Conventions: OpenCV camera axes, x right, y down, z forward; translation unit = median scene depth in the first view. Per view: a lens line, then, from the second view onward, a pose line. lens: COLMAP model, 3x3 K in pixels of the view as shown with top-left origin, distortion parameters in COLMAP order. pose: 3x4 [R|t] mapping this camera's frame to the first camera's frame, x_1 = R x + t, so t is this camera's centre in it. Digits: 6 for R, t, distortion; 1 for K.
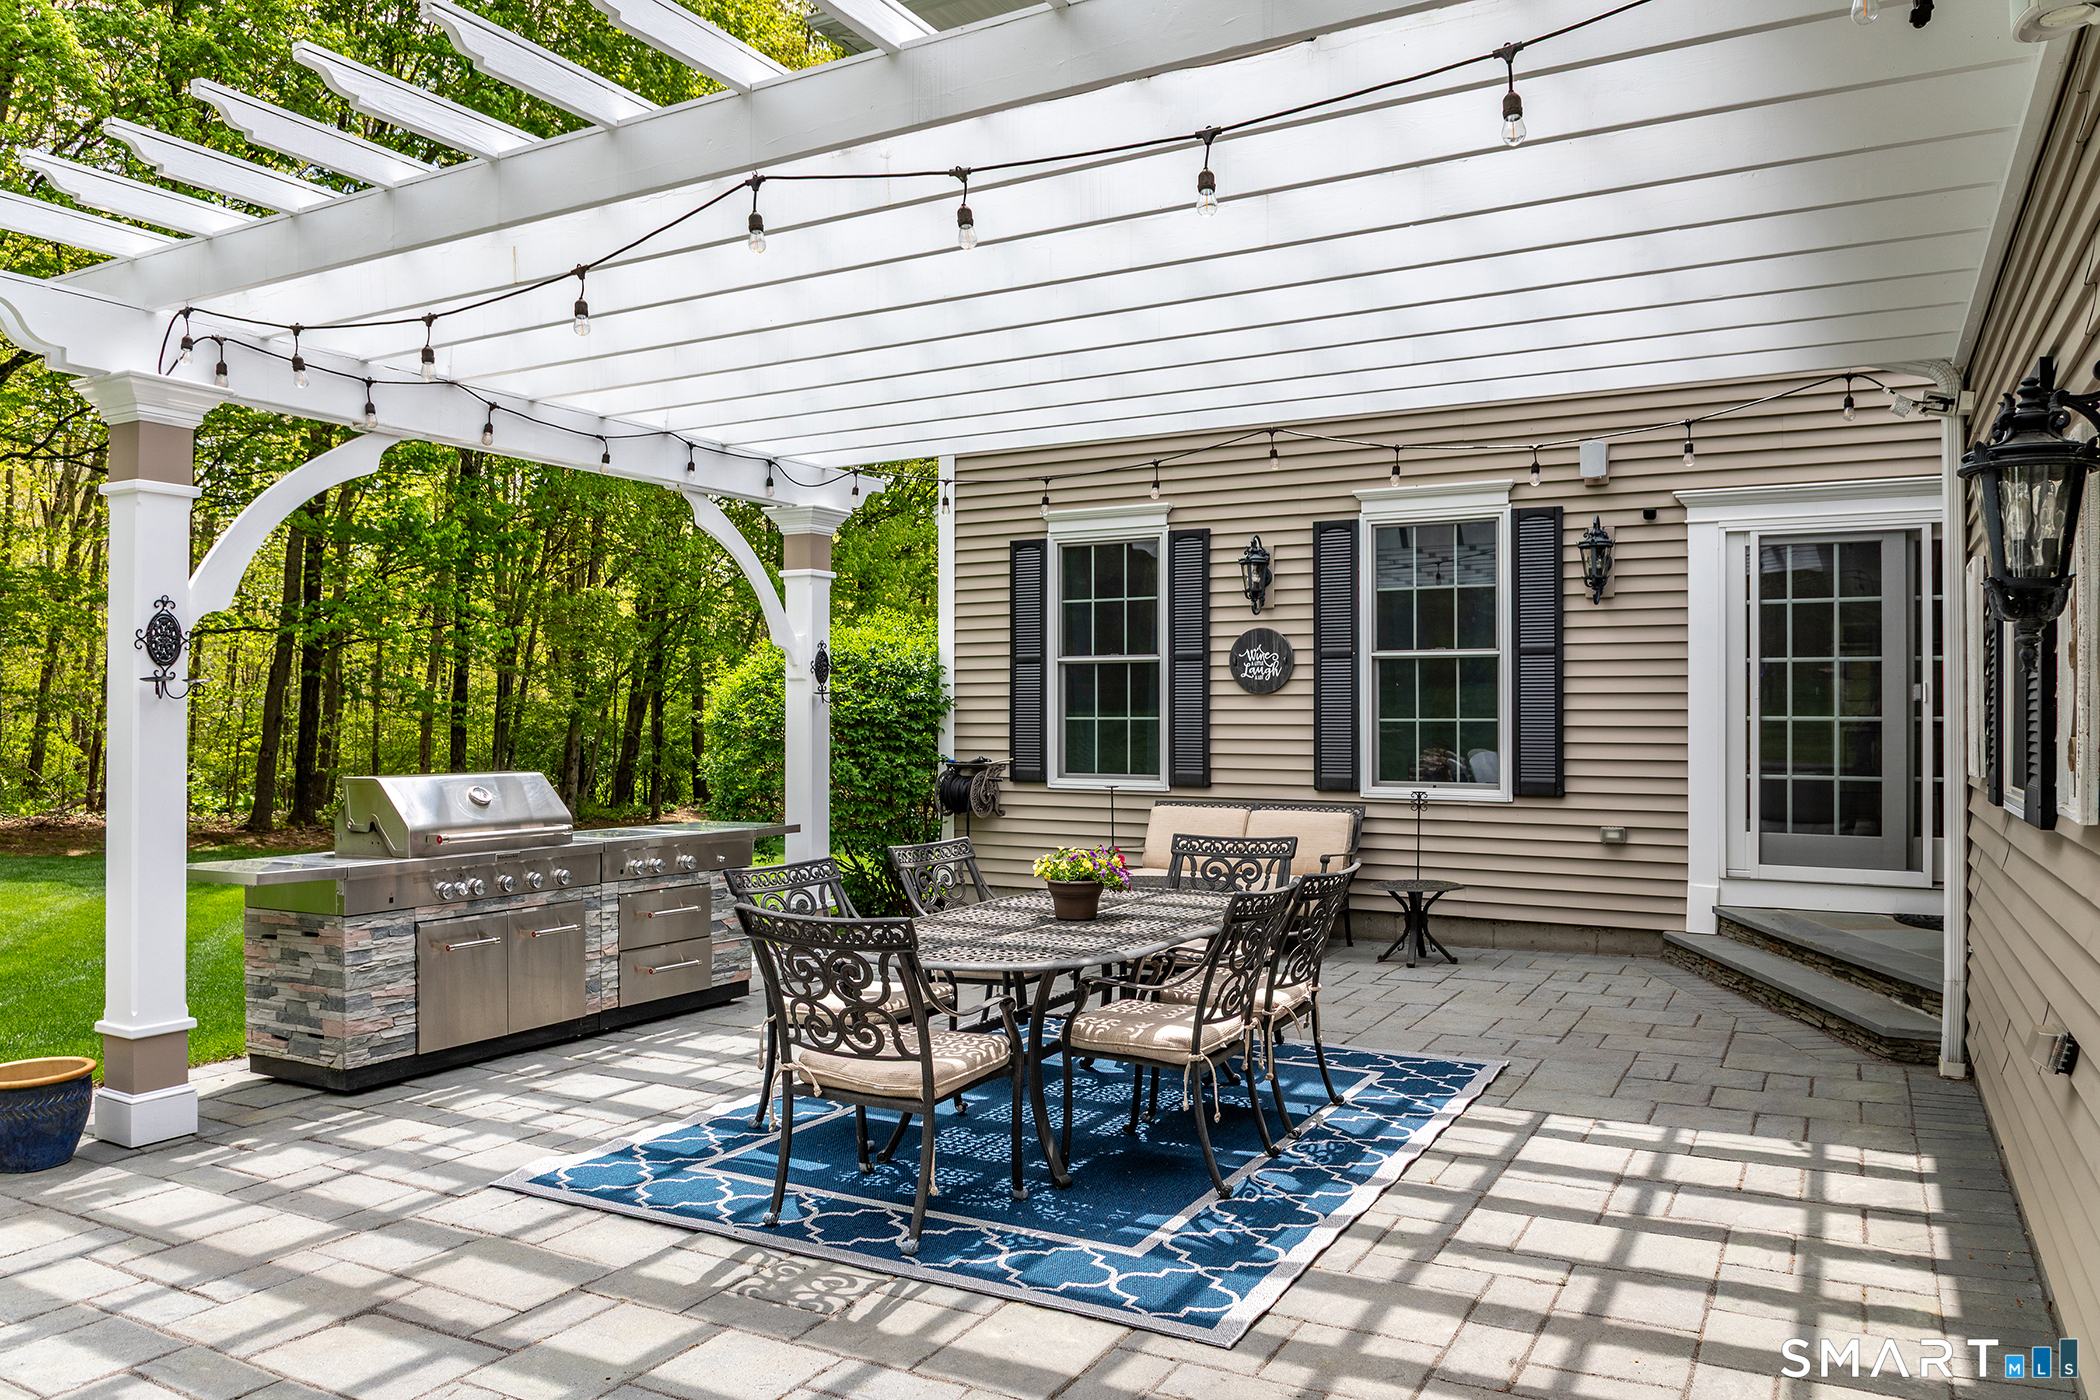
lens RADIAL K [[1434.0, 0, 1040.2], [0, 1434.0, 720.9], [0, 0, 1]] dist [-0.008770, -0.011591]
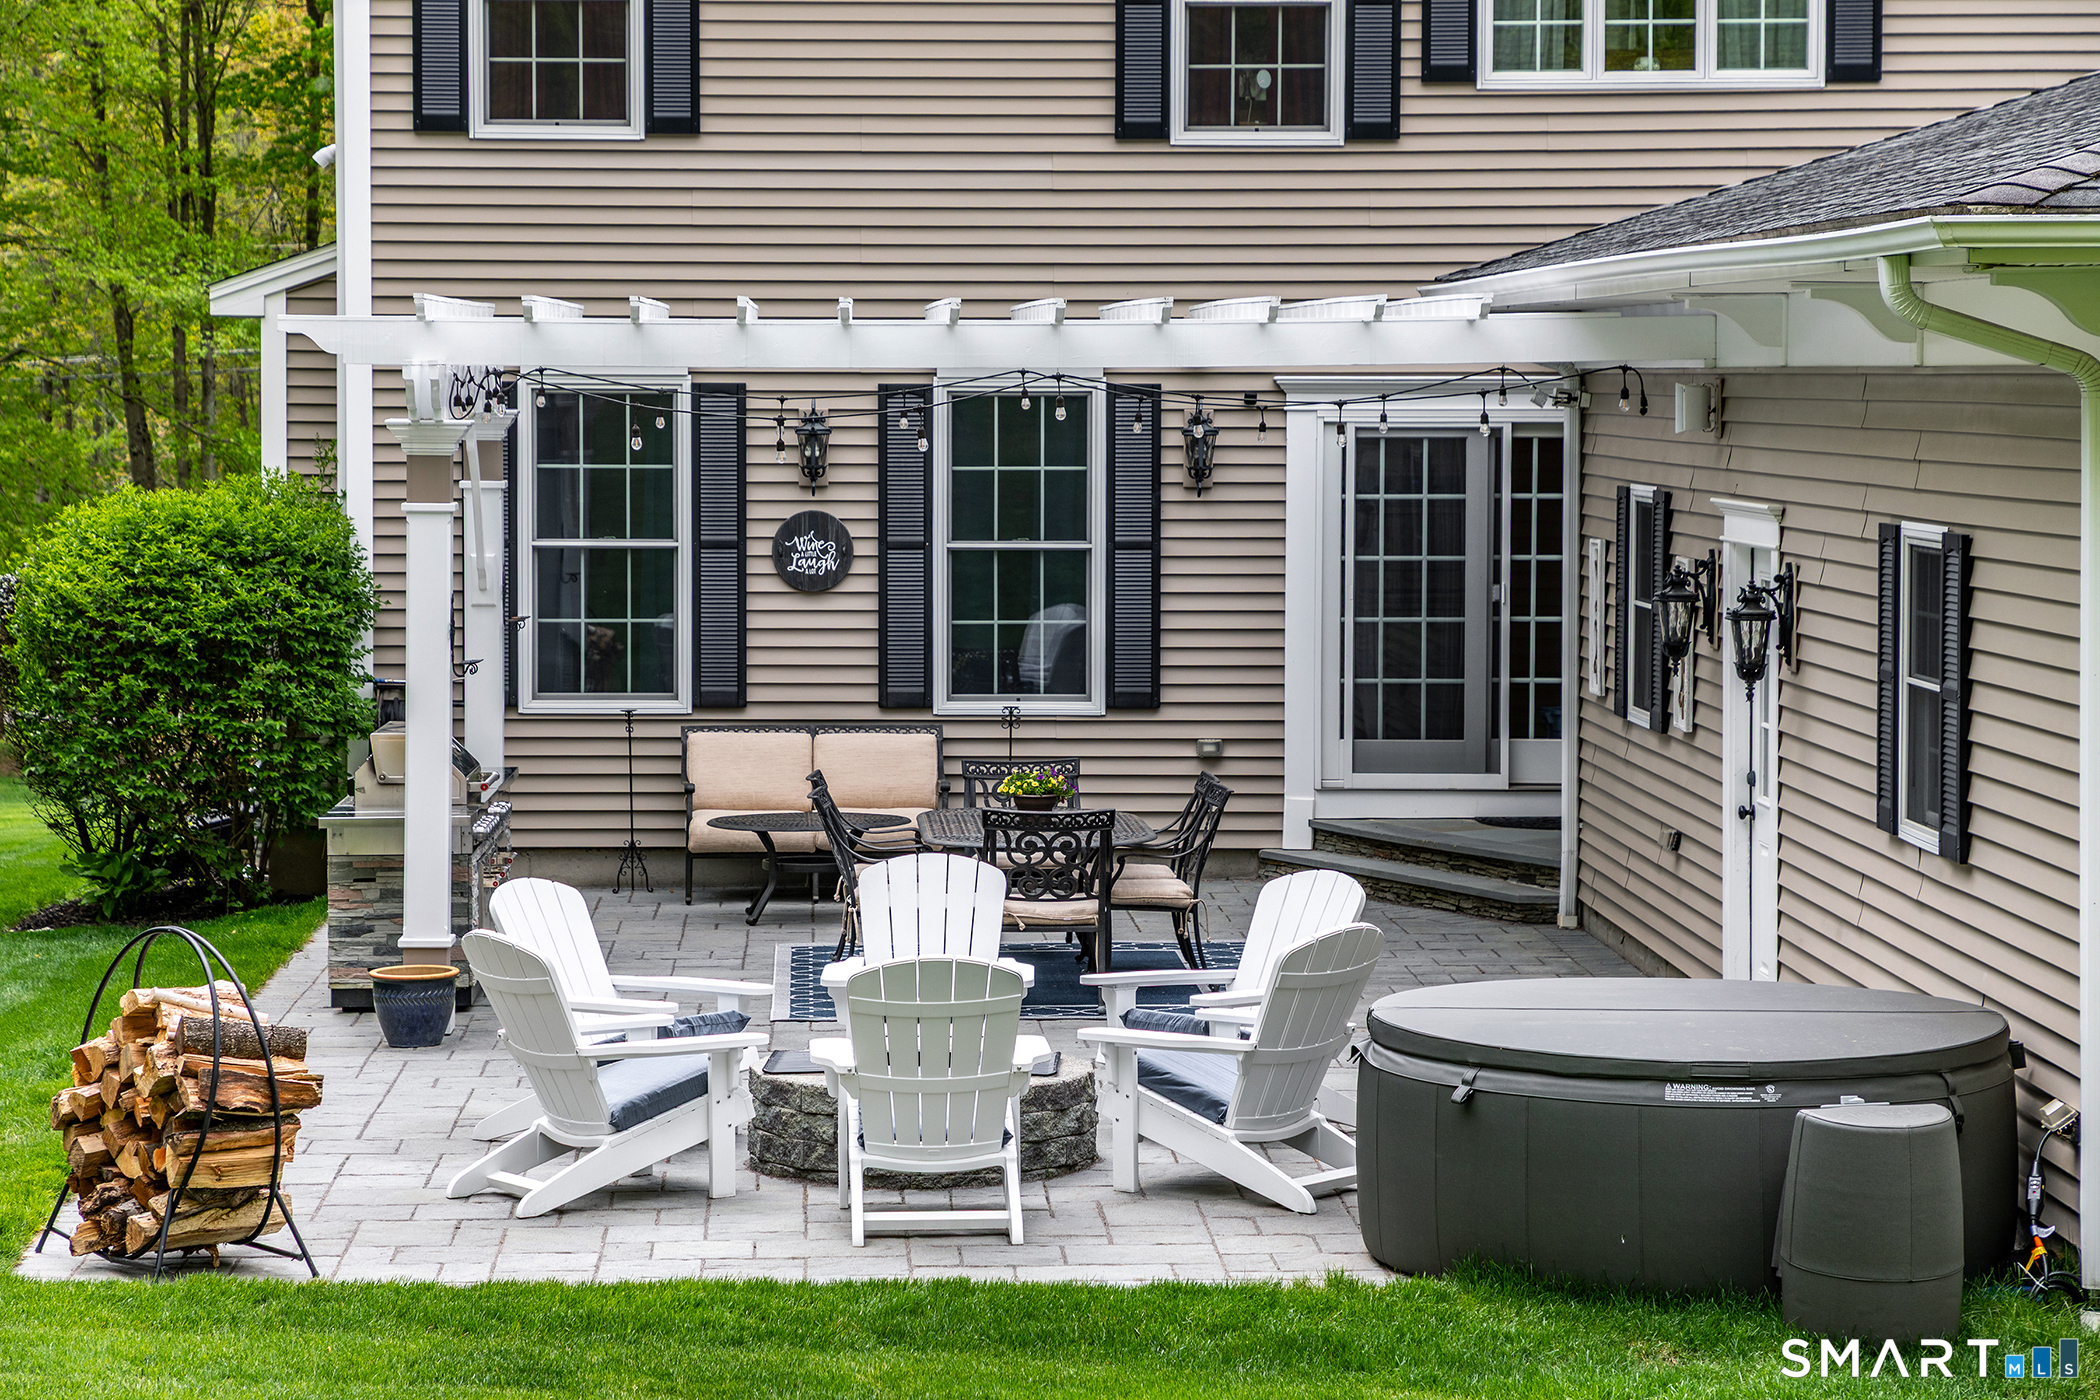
lens RADIAL K [[5102.0, 0, 1046.0], [0, 5102.0, 697.1], [0, 0, 1]] dist [0.382083, 0.000000]
pose [[0.850129, -0.030260, 0.525705, -1.360644], [-0.002139, 0.998141, 0.060914, -0.146661], [-0.526571, -0.052909, 0.848483, -1.657549]]
